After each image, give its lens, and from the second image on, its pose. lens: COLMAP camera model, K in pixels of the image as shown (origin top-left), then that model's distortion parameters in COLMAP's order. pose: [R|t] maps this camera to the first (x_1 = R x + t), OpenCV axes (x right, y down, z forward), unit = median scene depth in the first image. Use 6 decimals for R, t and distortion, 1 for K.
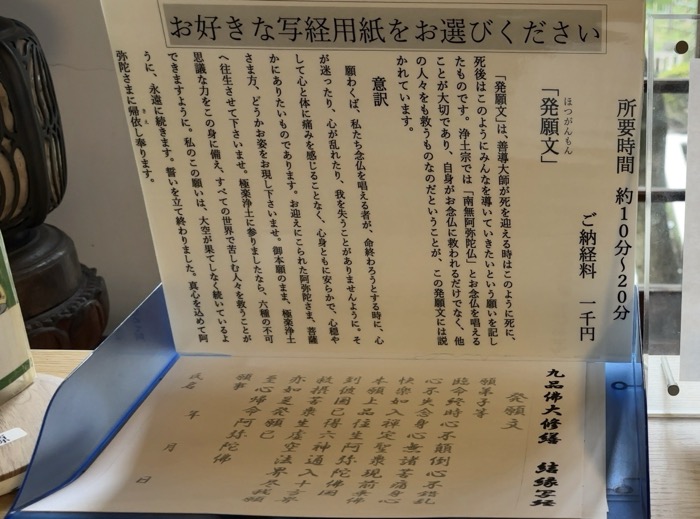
lens RADIAL K [[527.2, 0, 325.4], [0, 527.2, 293.1], [0, 0, 1]] dist [0.054442, -0.059233]
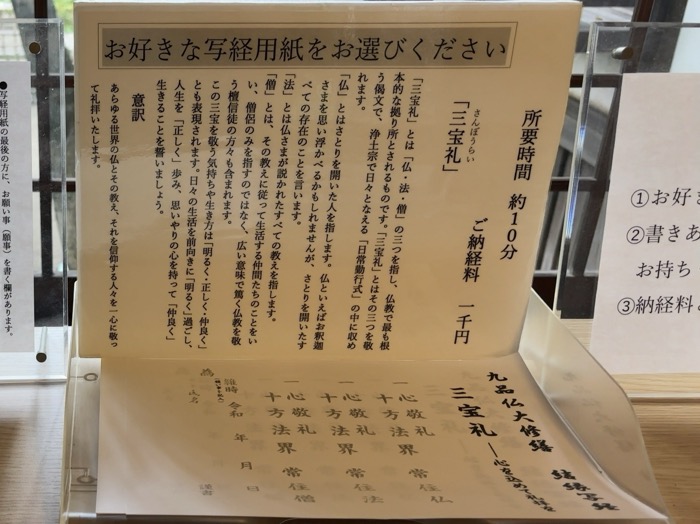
lens RADIAL K [[527.2, 0, 405.9], [0, 527.2, 259.6], [0, 0, 1]] dist [0.054442, -0.059233]
pose [[0.999790, -0.013116, -0.015737, 0.329301], [0.011856, 0.996911, -0.077639, 0.005514], [0.016707, 0.077436, 0.996857, -0.013475]]
